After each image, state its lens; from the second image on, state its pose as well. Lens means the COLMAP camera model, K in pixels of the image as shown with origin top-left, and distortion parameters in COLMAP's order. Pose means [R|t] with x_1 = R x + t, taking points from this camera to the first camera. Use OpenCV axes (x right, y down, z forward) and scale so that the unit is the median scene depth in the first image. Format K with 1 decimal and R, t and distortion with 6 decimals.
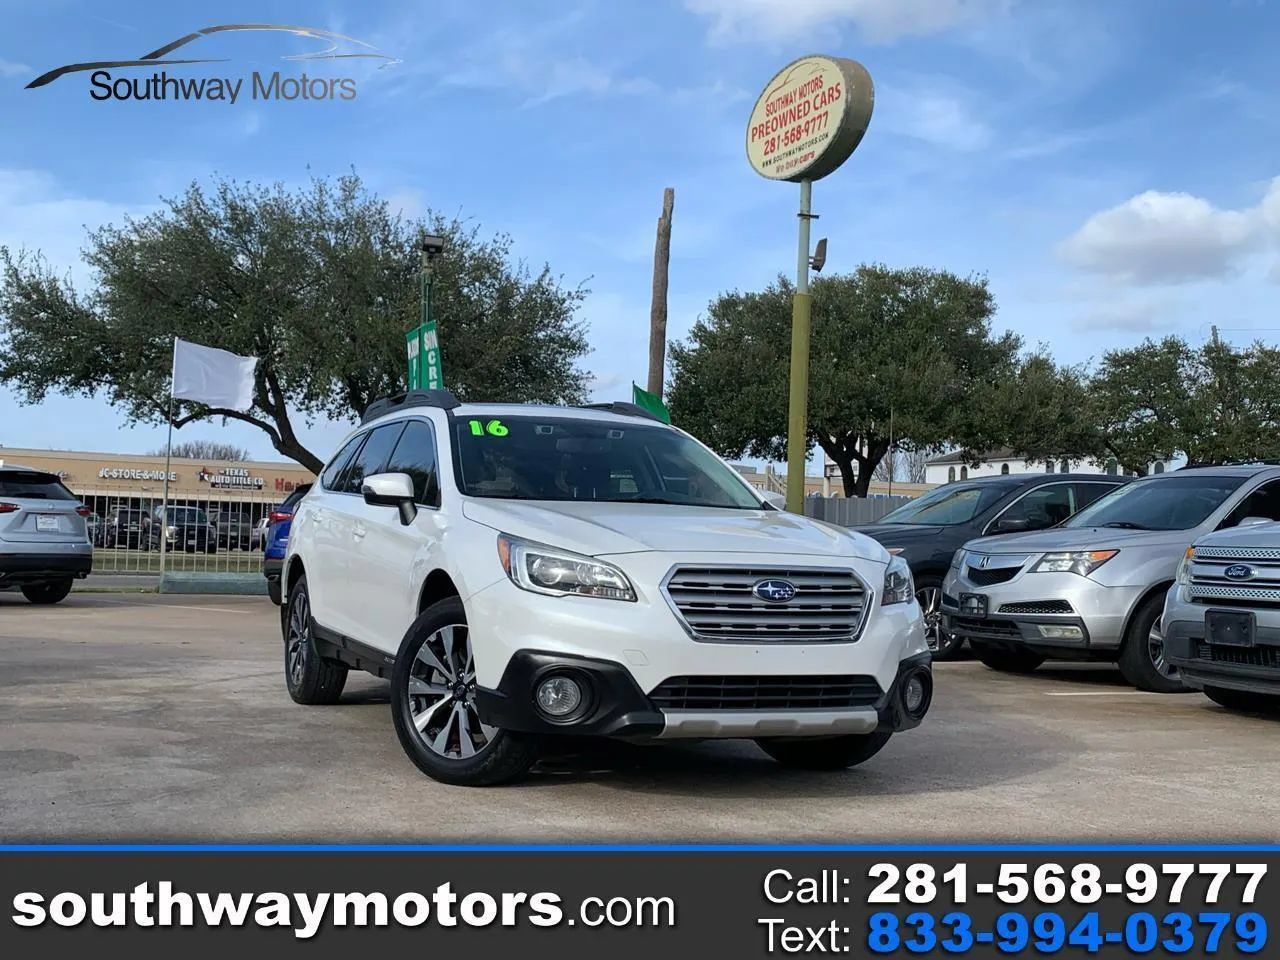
lens RADIAL K [[1471.7, 0, 664.3], [0, 1471.7, 430.0], [0, 0, 1]] dist [0.134037, -0.451464]
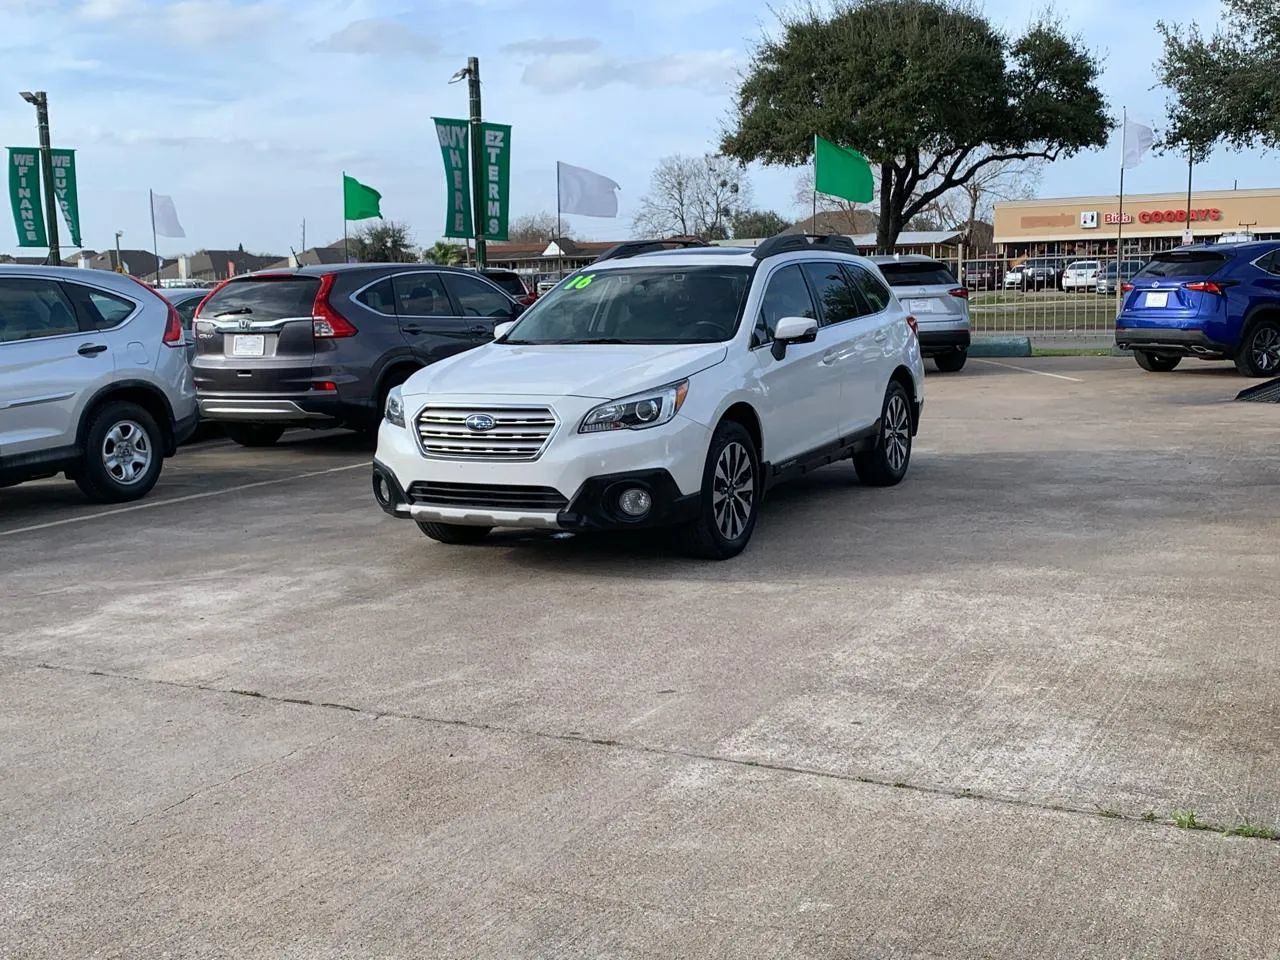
lens RADIAL K [[1481.9, 0, 637.7], [0, 1481.9, 459.2], [0, 0, 1]] dist [0.166874, -0.460600]
pose [[0.618971, 0.044606, -0.784146, 0.787565], [0.110096, 0.983601, 0.142857, -0.024531], [0.777659, -0.174756, 0.603909, 0.172770]]
